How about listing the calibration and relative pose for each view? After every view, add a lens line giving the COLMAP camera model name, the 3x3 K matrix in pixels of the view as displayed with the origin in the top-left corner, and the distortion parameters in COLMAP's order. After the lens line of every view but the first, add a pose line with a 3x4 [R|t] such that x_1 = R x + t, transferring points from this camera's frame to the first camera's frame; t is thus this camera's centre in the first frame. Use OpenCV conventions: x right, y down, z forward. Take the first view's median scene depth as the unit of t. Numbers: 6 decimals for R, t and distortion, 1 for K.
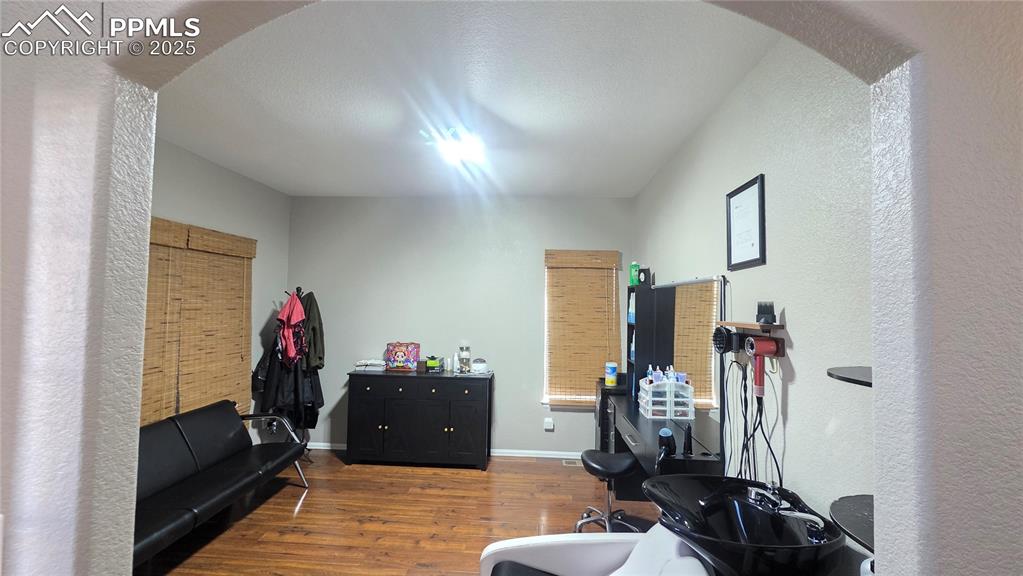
lens RADIAL K [[409.8, 0, 514.1], [0, 409.8, 289.8], [0, 0, 1]] dist [0.000300, 0.000170]
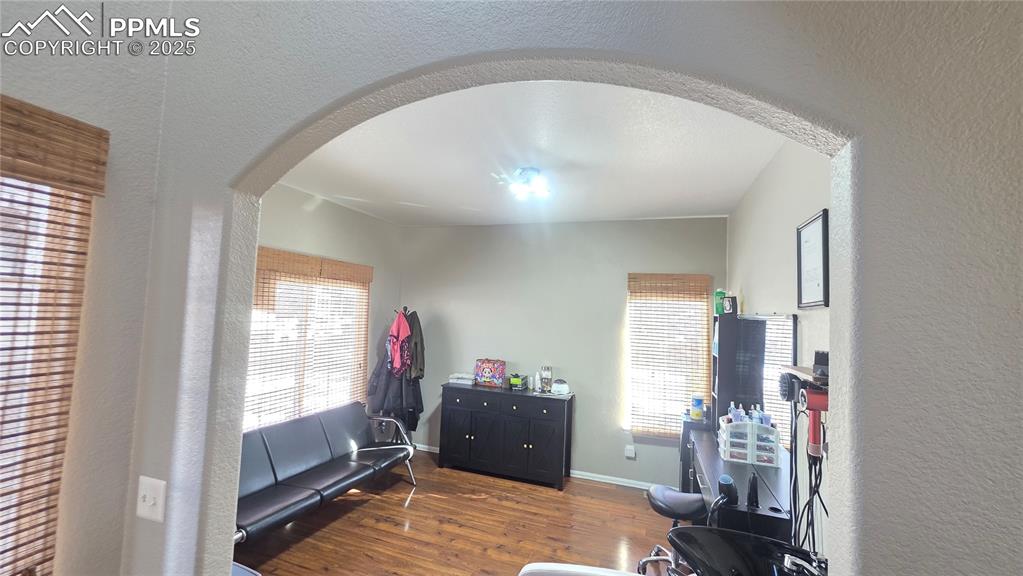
lens RADIAL K [[410.6, 0, 512.0], [0, 410.6, 289.5], [0, 0, 1]] dist [0.000837, -0.000198]
pose [[0.960845, 0.008342, -0.276961, 0.112880], [-0.015770, 0.999573, -0.024603, -0.041500], [0.276637, 0.028007, 0.960566, -0.039232]]
